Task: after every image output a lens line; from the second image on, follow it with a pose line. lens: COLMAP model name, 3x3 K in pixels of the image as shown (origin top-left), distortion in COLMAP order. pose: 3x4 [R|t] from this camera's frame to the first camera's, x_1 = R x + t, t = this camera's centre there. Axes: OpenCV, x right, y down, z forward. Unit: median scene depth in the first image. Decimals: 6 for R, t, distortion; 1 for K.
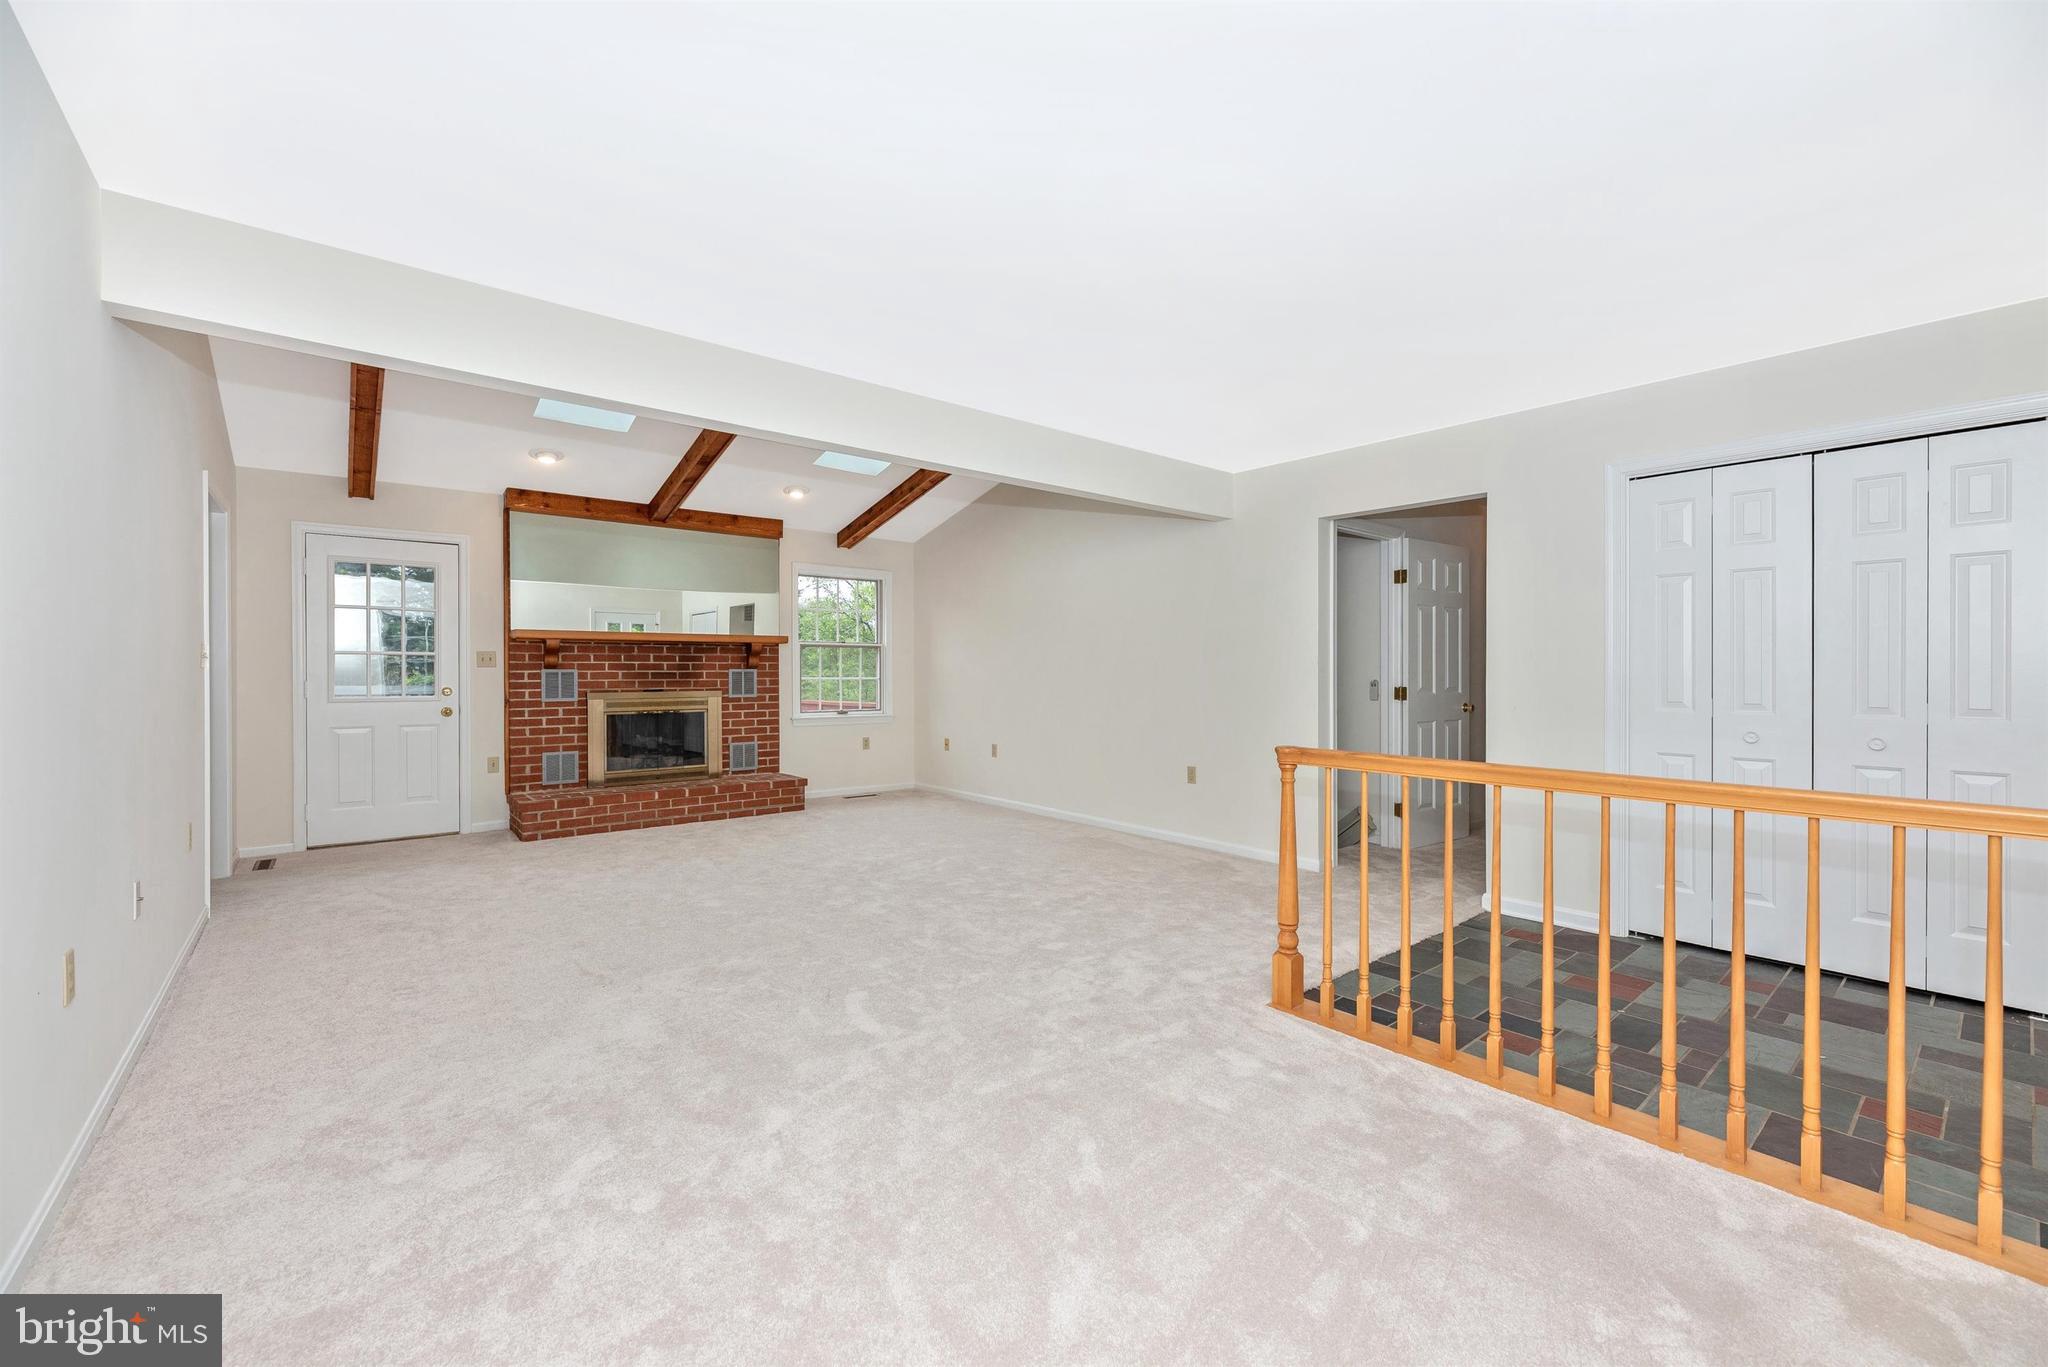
lens RADIAL K [[797.5, 0, 1039.0], [0, 797.5, 687.1], [0, 0, 1]] dist [0.001081, 0.000003]
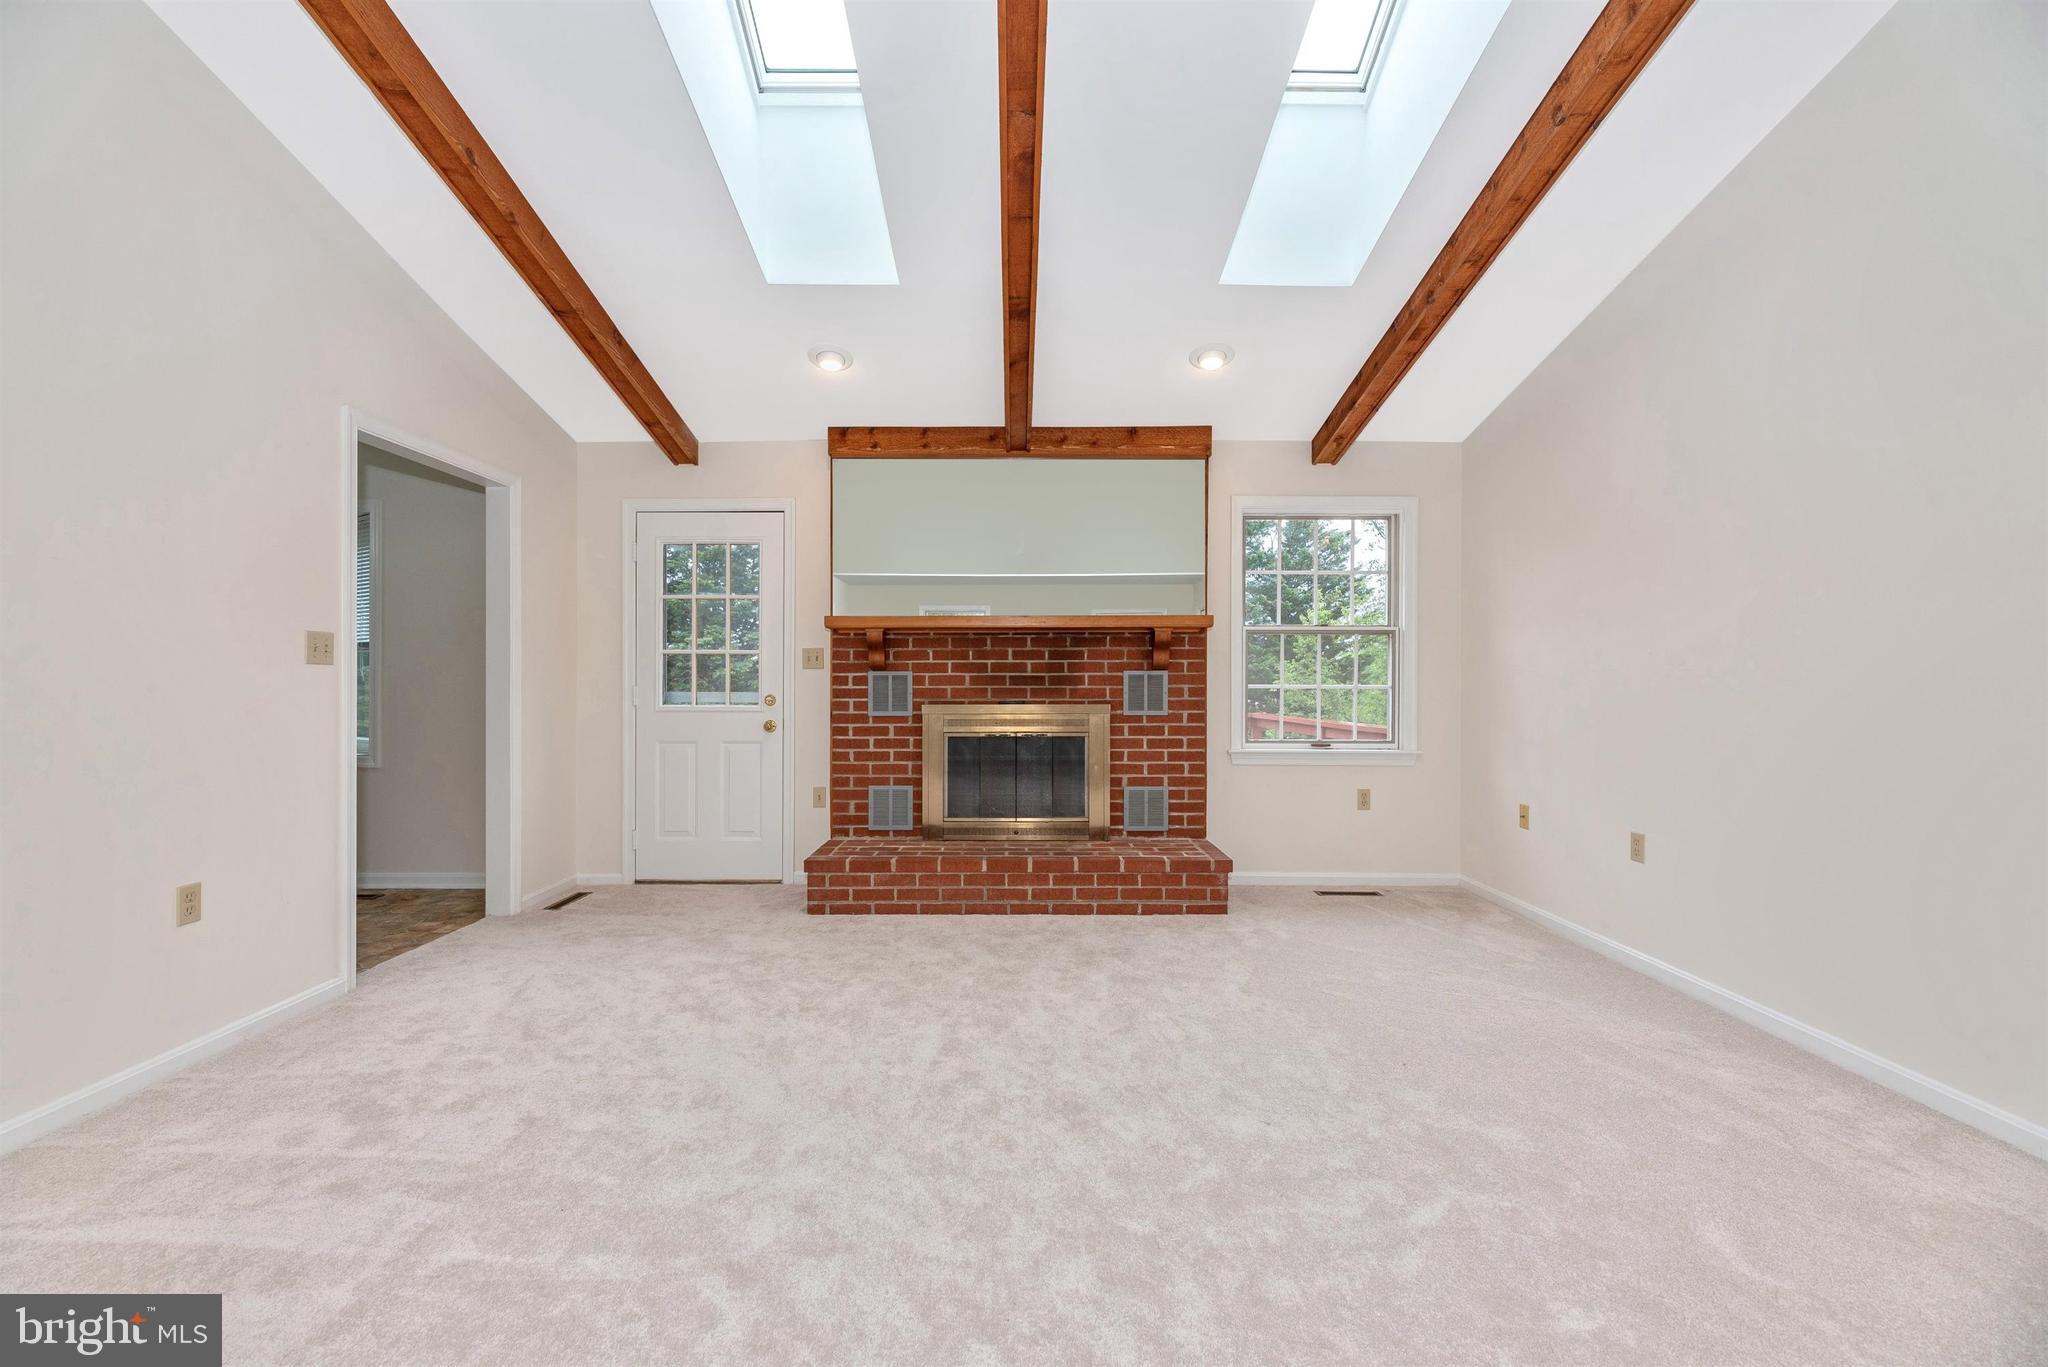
lens RADIAL K [[831.7, 0, 1020.6], [0, 831.7, 690.1], [0, 0, 1]] dist [-0.007039, 0.000294]
pose [[0.762541, 0.007829, -0.646893, -0.022676], [-0.012902, 0.999912, -0.003107, -0.004289], [0.646812, 0.010715, 0.762575, 0.475959]]
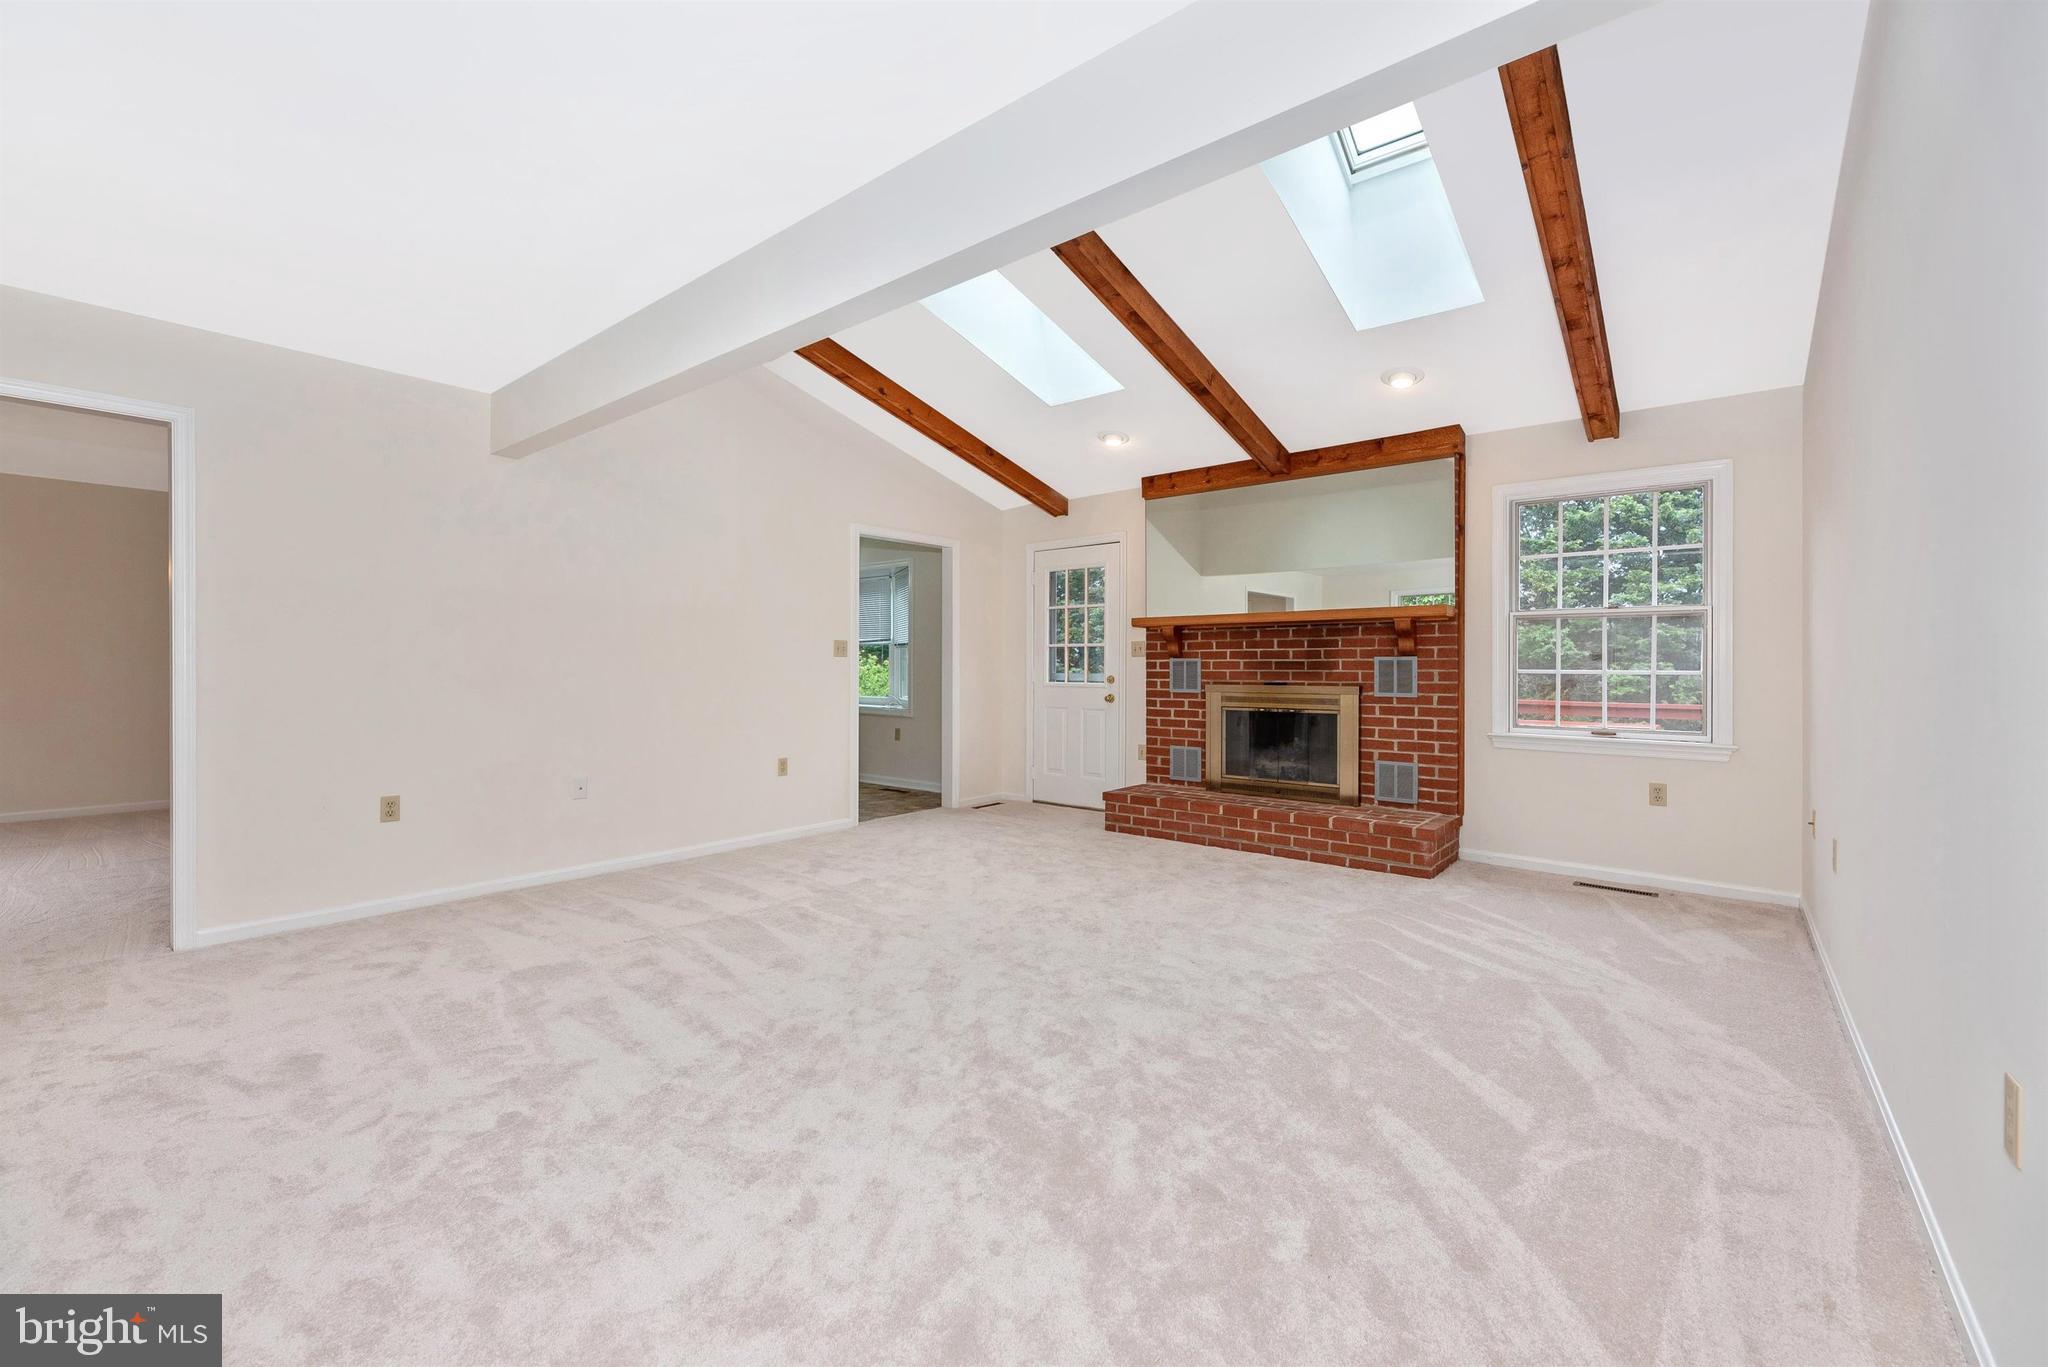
lens RADIAL K [[831.7, 0, 1033.2], [0, 831.7, 674.4], [0, 0, 1]] dist [-0.007039, 0.000294]
pose [[0.192059, 0.011388, -0.981317, 0.307068], [-0.019873, 0.999773, 0.007713, -0.006956], [0.981182, 0.018021, 0.192241, 0.603446]]
